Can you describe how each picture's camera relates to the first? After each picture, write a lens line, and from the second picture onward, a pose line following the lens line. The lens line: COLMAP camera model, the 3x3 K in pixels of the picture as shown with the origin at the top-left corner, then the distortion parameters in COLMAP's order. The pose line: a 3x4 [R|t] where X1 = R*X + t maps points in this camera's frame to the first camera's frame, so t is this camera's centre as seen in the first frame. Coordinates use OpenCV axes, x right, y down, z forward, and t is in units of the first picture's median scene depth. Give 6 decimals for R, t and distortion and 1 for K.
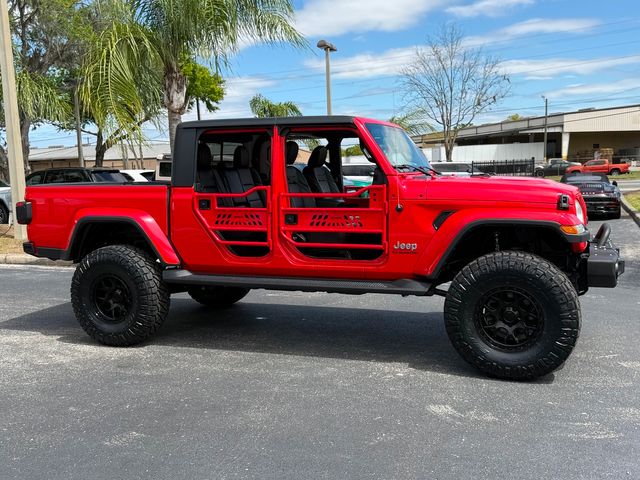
lens RADIAL K [[645.8, 0, 317.9], [0, 645.8, 254.8], [0, 0, 1]] dist [0.056548, 0.000000]
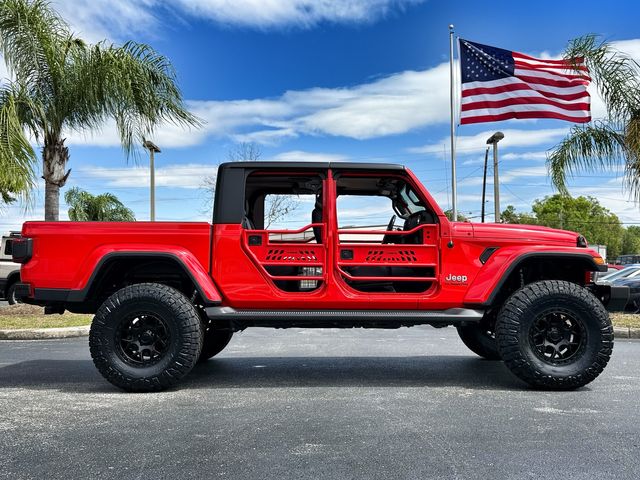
lens RADIAL K [[615.5, 0, 320.4], [0, 615.5, 242.5], [0, 0, 1]] dist [0.034468, 0.000000]
pose [[0.933562, 0.043887, 0.355720, -0.434486], [0.023431, 0.982879, -0.182758, 0.107272], [-0.357650, 0.178951, 0.916550, 0.081846]]
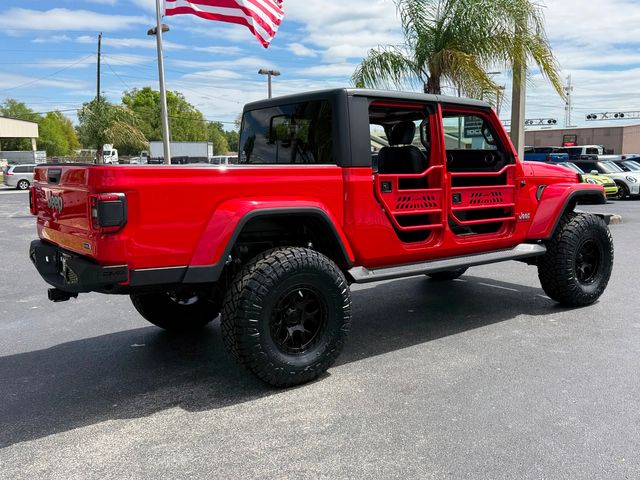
lens RADIAL K [[615.5, 0, 312.8], [0, 615.5, 250.0], [0, 0, 1]] dist [0.034468, 0.000000]
pose [[0.526418, -0.099505, 0.844383, -0.957486], [0.111613, 0.992621, 0.047391, -0.045181], [-0.842868, 0.069297, 0.533640, 0.668081]]
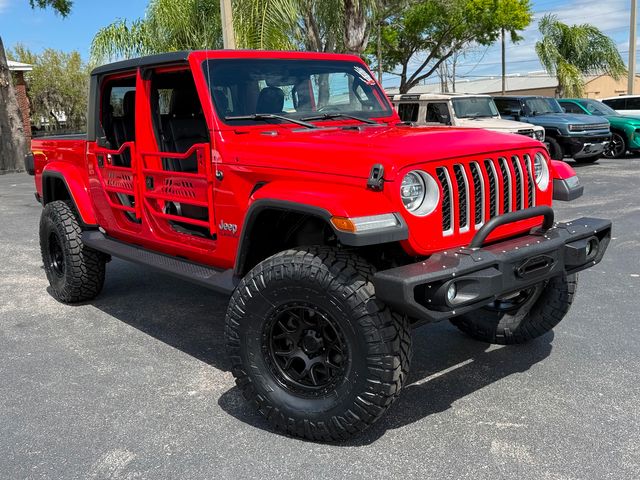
lens RADIAL K [[645.8, 0, 319.3], [0, 645.8, 238.4], [0, 0, 1]] dist [0.056548, 0.000000]
pose [[0.866161, 0.084462, -0.492577, 0.556432], [-0.048969, 0.995216, 0.084540, -0.063581], [0.497361, -0.049105, 0.866153, 0.371076]]
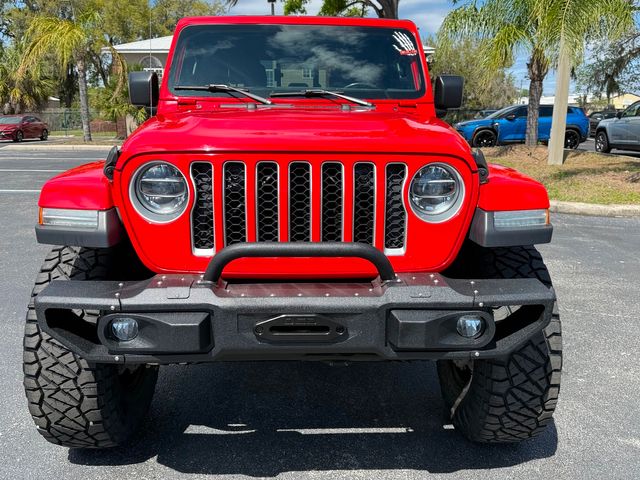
lens RADIAL K [[572.5, 0, 320.9], [0, 572.5, 237.7], [0, 0, 1]] dist [0.055541, -0.037866]
pose [[0.388667, 0.244434, -0.888364, 0.732432], [-0.146494, 0.968297, 0.202336, -0.121980], [0.909658, 0.051499, 0.412153, 0.844210]]
